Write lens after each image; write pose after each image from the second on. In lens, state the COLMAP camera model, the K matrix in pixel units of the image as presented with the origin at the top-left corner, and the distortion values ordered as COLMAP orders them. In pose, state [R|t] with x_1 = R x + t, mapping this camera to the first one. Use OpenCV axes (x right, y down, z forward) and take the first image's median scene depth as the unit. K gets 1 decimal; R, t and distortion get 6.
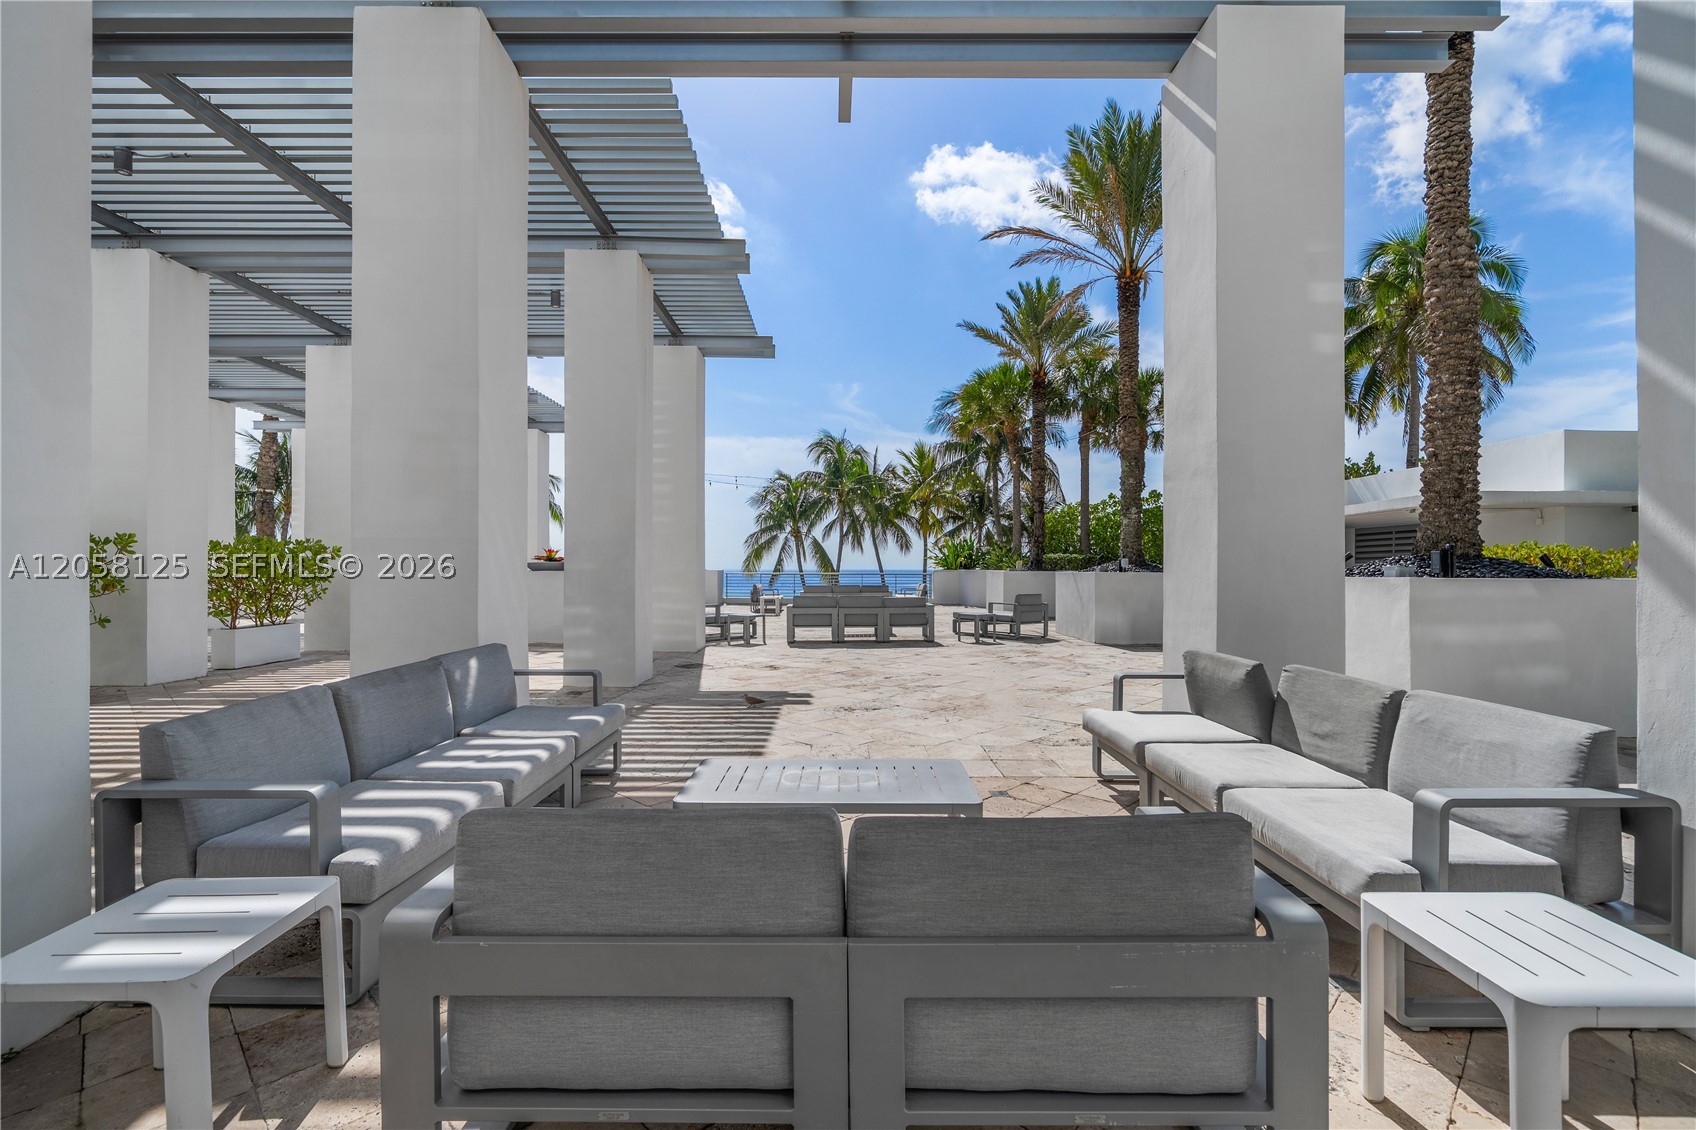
lens RADIAL K [[740.5, 0, 840.7], [0, 740.5, 569.1], [0, 0, 1]] dist [0.002885, 0.000570]
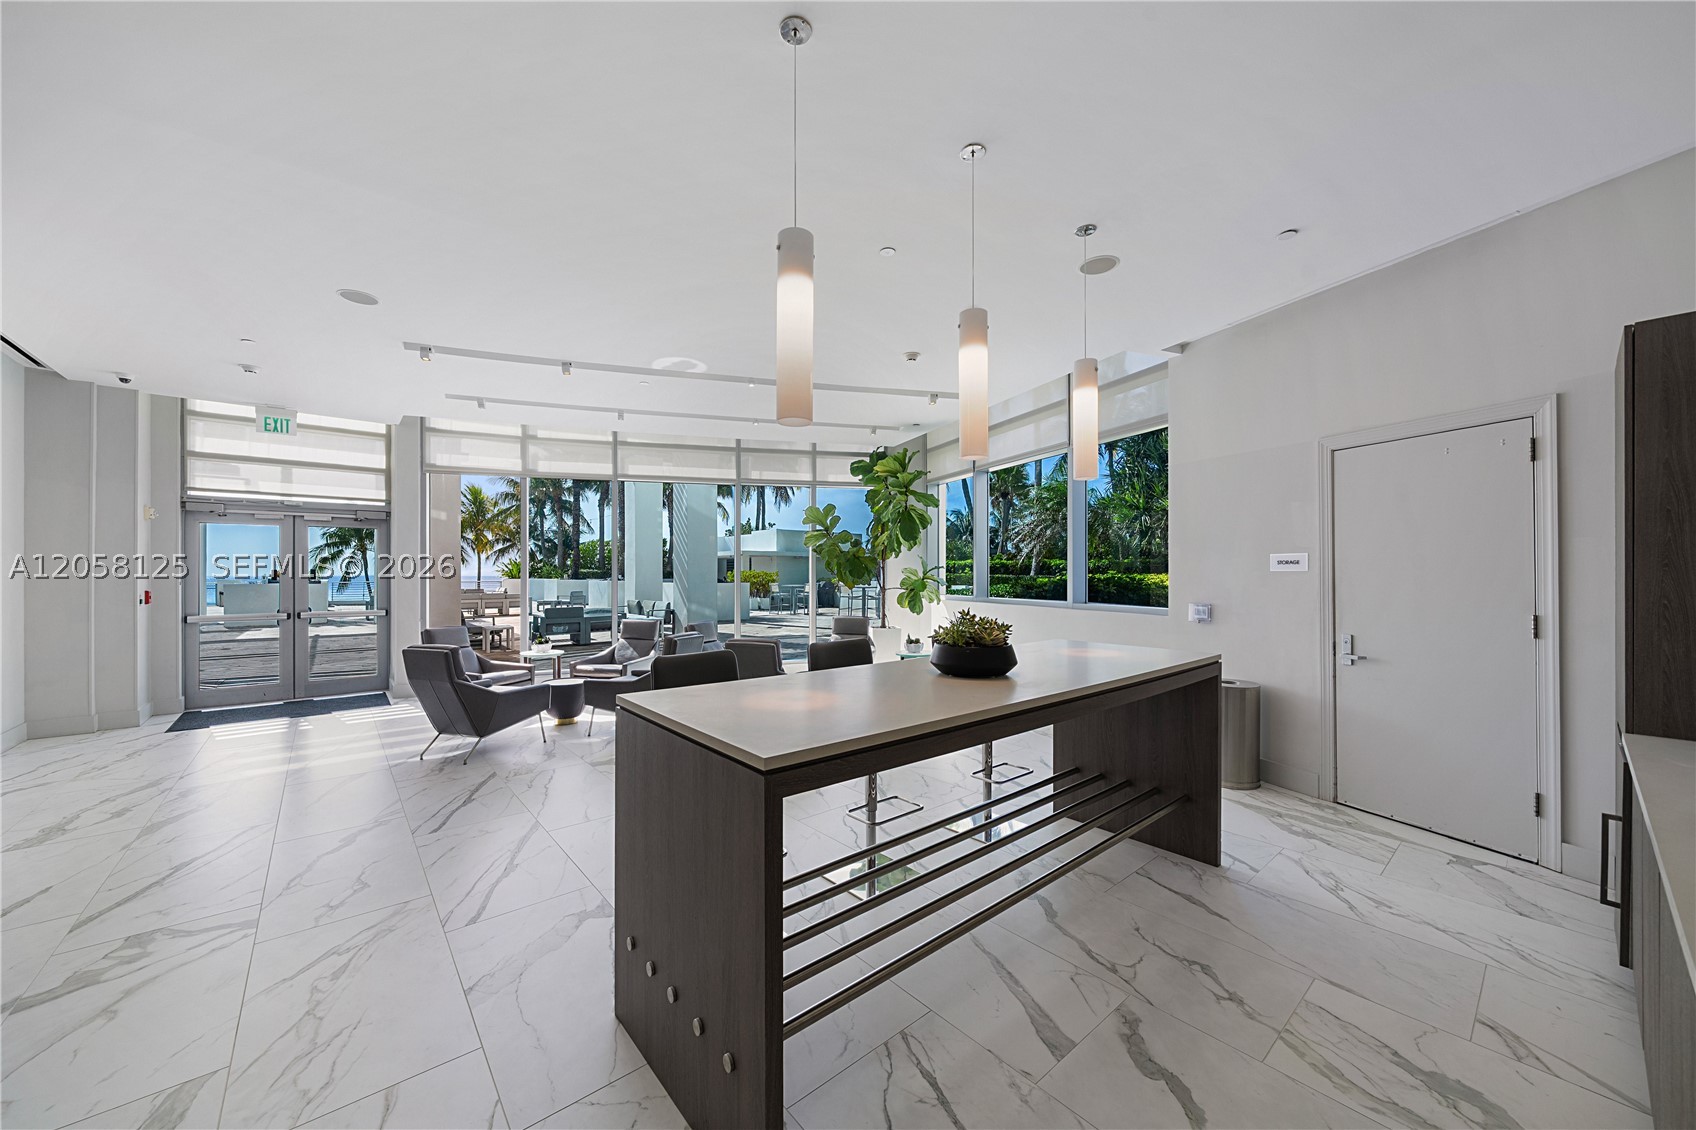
lens RADIAL K [[617.4, 0, 847.5], [0, 617.4, 572.6], [0, 0, 1]] dist [-0.000860, -0.000049]
pose [[0.761397, 0.000833, 0.648285, -0.113193], [0.001377, 0.999995, -0.002902, -0.004659], [-0.648284, 0.003103, 0.761392, -0.317493]]
